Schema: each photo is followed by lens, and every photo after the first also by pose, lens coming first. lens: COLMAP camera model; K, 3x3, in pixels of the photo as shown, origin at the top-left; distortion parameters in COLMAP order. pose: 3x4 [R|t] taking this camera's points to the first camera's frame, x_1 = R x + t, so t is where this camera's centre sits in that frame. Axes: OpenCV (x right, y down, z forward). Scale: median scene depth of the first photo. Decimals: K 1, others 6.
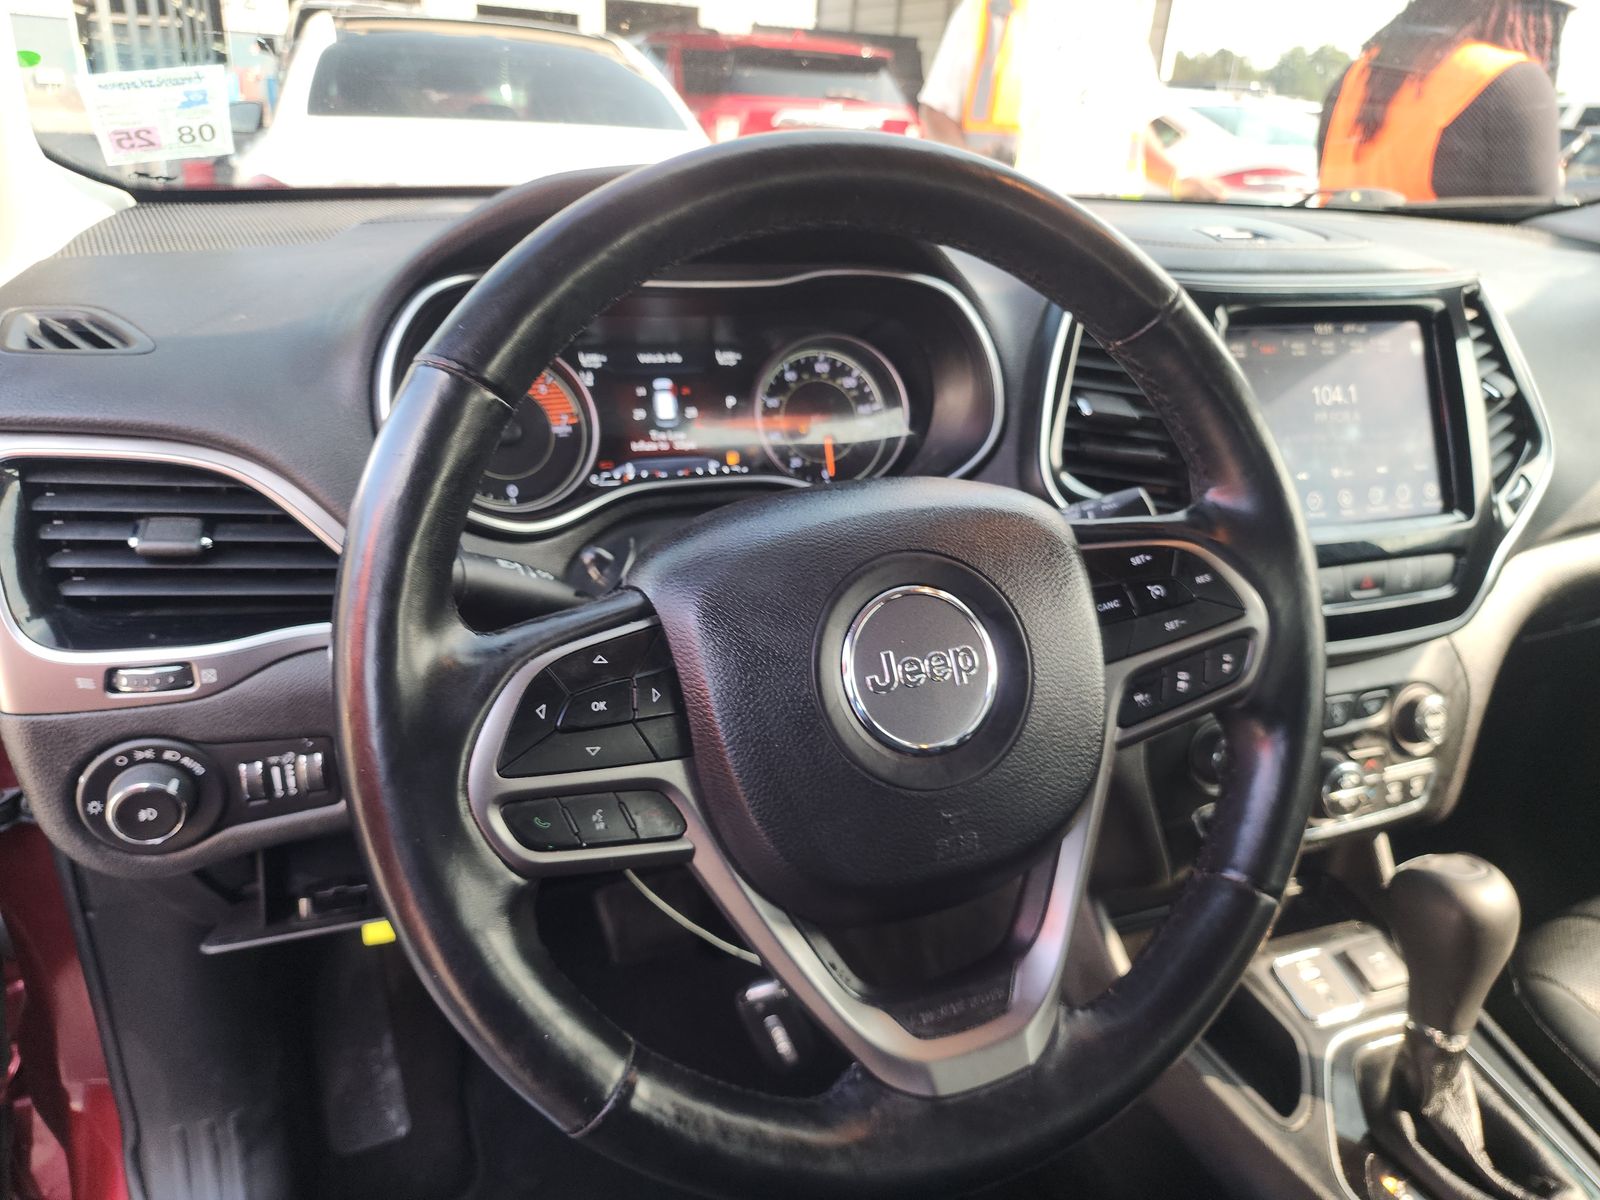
lens RADIAL K [[1067.9, 0, 797.7], [0, 1067.9, 612.1], [0, 0, 1]] dist [0.033945, -0.002719]
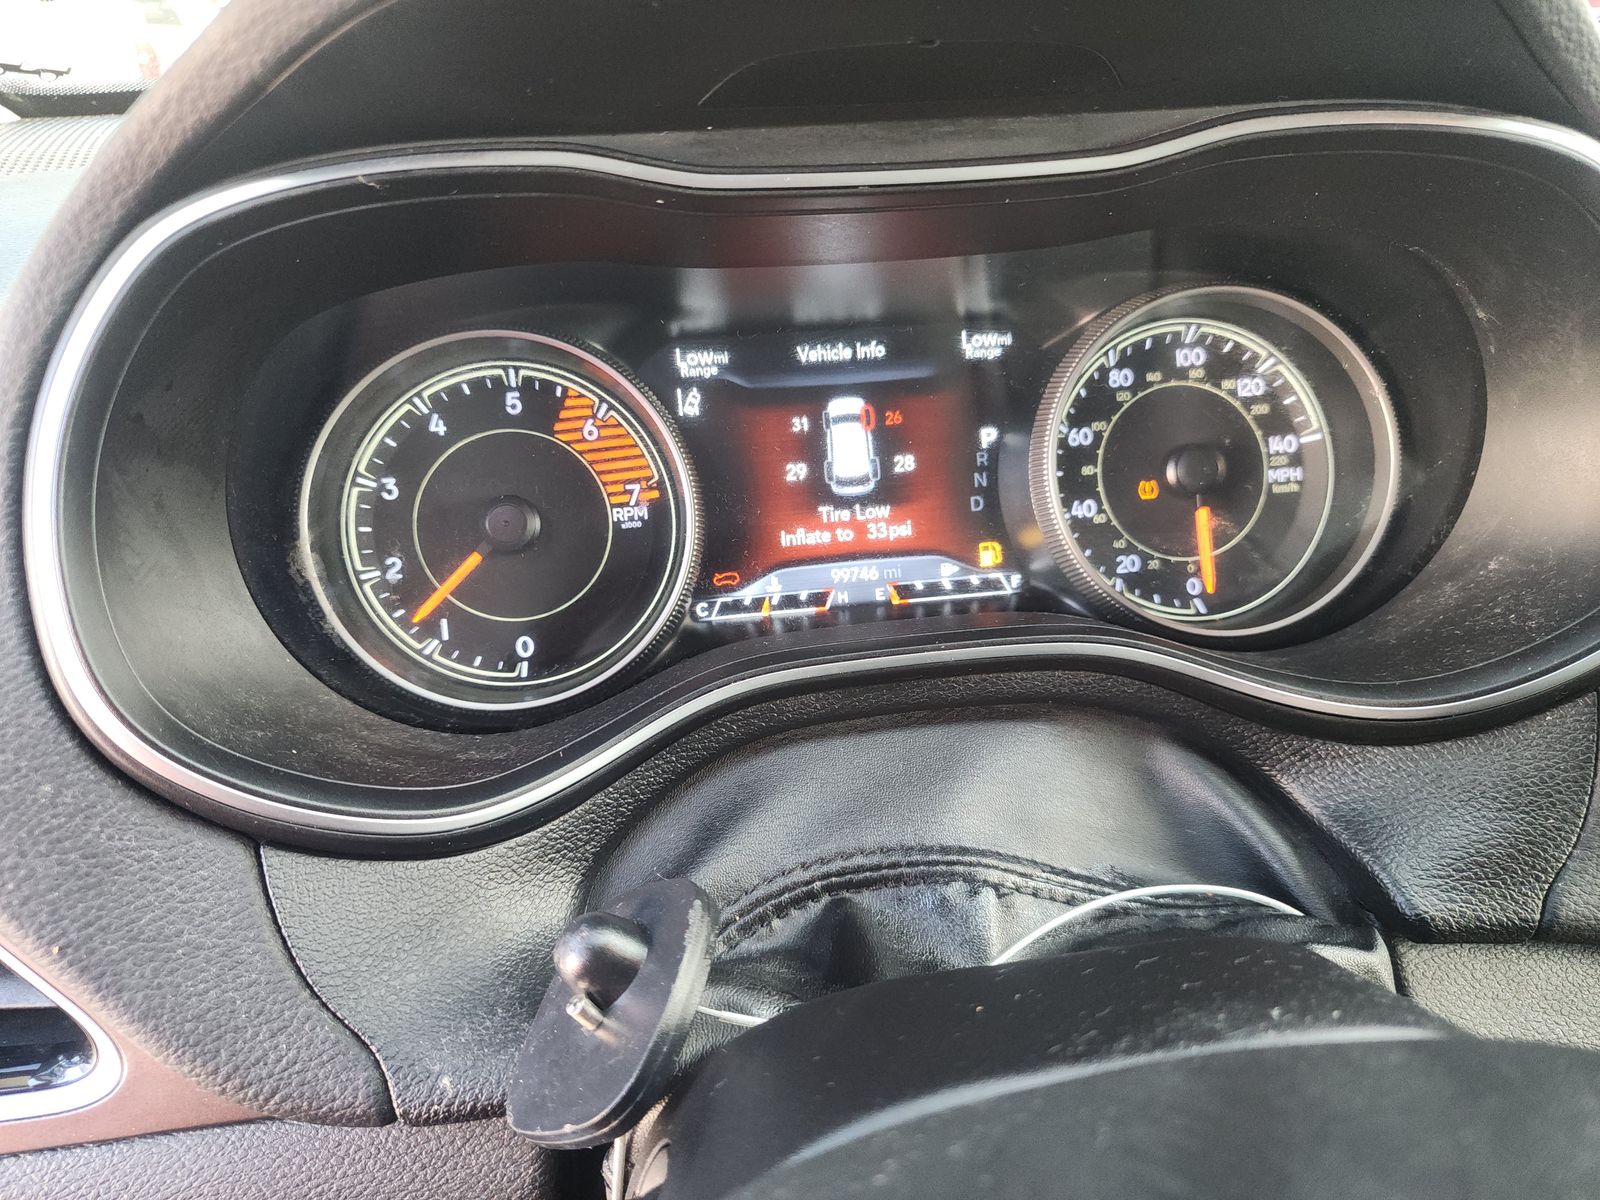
lens RADIAL K [[1067.9, 0, 789.5], [0, 1067.9, 586.7], [0, 0, 1]] dist [0.033945, -0.002719]
pose [[0.972216, 0.023033, -0.232948, -0.037005], [-0.017438, 0.999509, 0.026050, -0.143465], [0.233433, -0.021264, 0.972140, 0.523131]]
